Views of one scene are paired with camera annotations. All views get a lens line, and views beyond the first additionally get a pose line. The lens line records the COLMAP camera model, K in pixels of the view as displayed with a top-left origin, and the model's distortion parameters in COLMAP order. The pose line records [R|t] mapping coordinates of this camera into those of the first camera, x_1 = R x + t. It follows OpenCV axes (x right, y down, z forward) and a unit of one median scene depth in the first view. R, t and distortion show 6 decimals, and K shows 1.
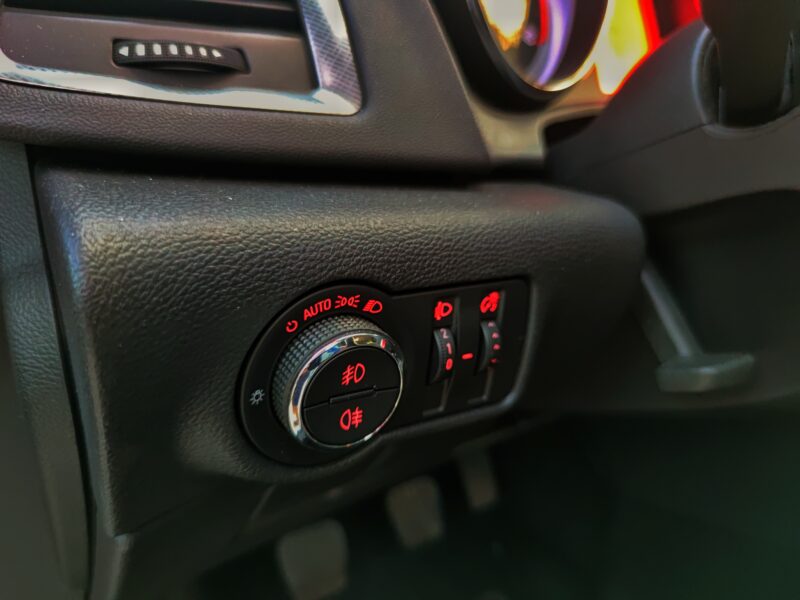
lens RADIAL K [[613.9, 0, 400.0], [0, 613.9, 300.0], [0, 0, 1]] dist [-0.000984, -0.006775]
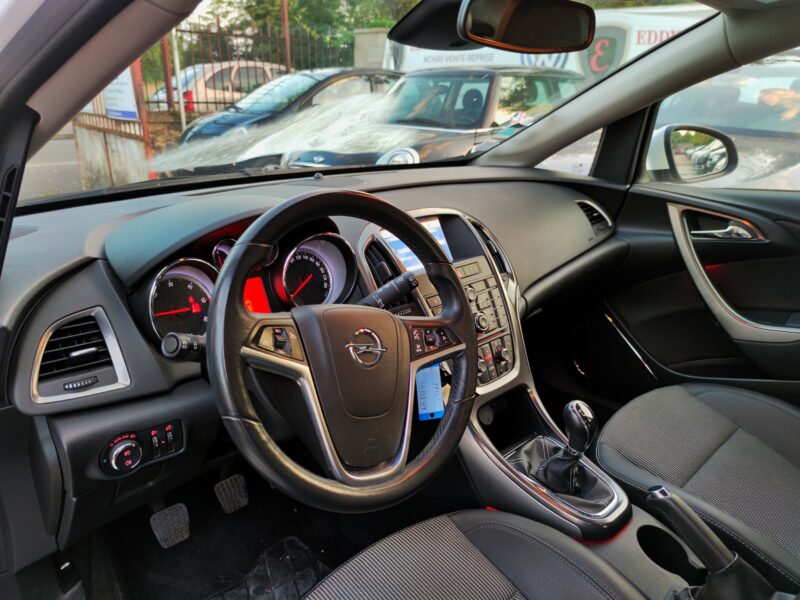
lens RADIAL K [[593.5, 0, 400.0], [0, 593.5, 300.0], [0, 0, 1]] dist [0.103666, -0.144885]
pose [[0.985590, -0.077382, 0.150416, 1.260579], [0.076155, 0.996999, 0.013912, -0.870939], [-0.151041, -0.002256, 0.988525, -3.528093]]
